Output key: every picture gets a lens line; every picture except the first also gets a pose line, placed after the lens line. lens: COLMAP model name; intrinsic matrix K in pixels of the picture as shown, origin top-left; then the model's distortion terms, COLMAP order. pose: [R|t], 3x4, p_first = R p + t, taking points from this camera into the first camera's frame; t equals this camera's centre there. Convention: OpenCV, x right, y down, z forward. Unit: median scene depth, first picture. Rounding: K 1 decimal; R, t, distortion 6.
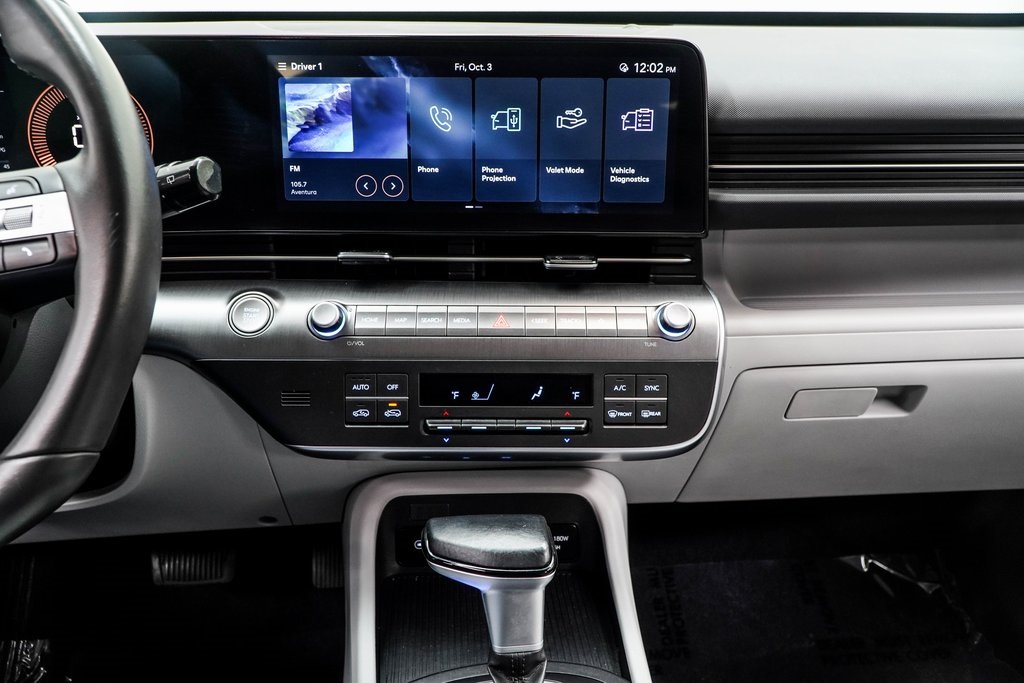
lens RADIAL K [[807.8, 0, 507.0], [0, 807.8, 336.2], [0, 0, 1]] dist [-0.010092, 0.008763]
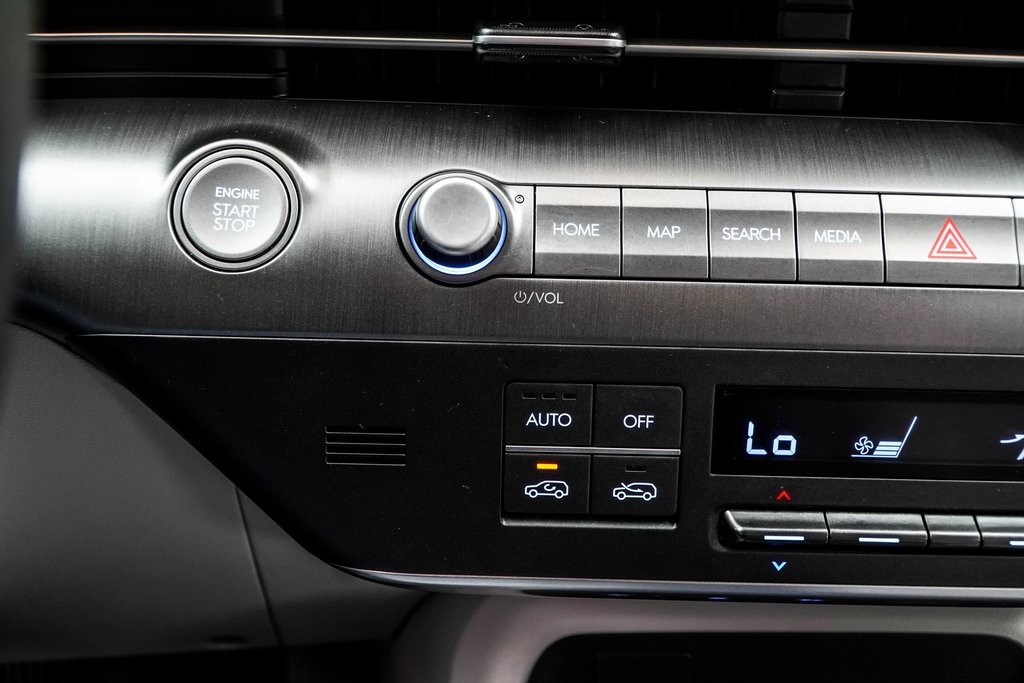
lens RADIAL K [[1250.6, 0, 510.9], [0, 1250.6, 359.8], [0, 0, 1]] dist [-0.017488, 0.000000]
pose [[0.999792, 0.020363, -0.000567, -0.196830], [-0.019952, 0.984436, 0.174606, -0.058762], [0.004114, -0.174558, 0.984638, 0.457276]]
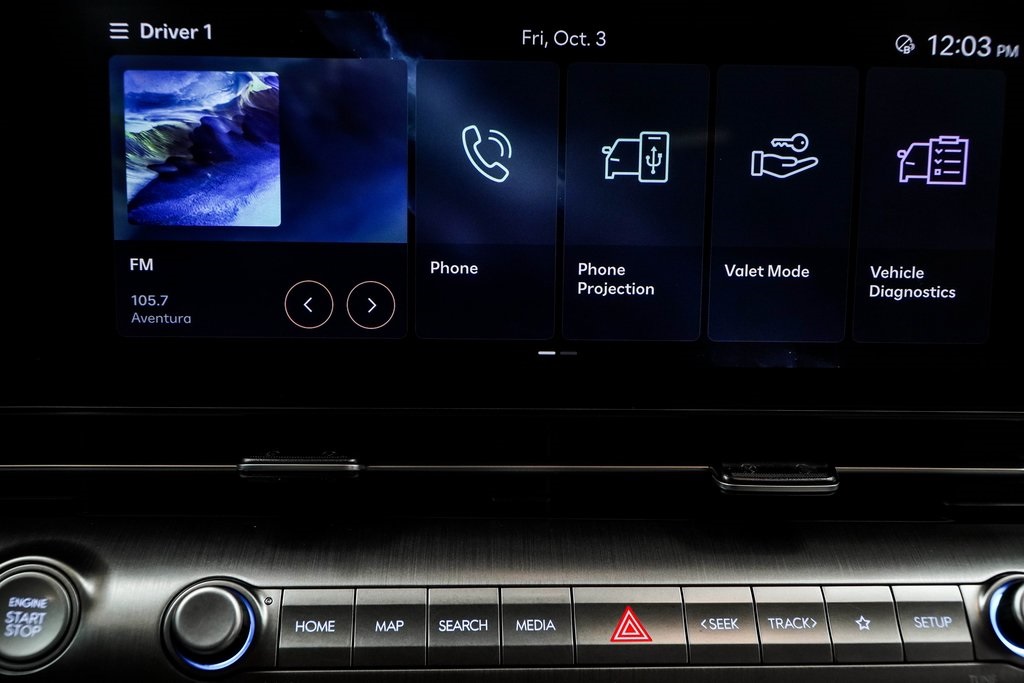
lens RADIAL K [[1175.3, 0, 502.1], [0, 1175.3, 338.6], [0, 0, 1]] dist [-0.019108, 0.000000]
pose [[0.998779, 0.001090, 0.049387, -0.103960], [0.003915, 0.994865, -0.101139, -0.106193], [-0.049244, 0.101209, 0.993646, 0.380848]]
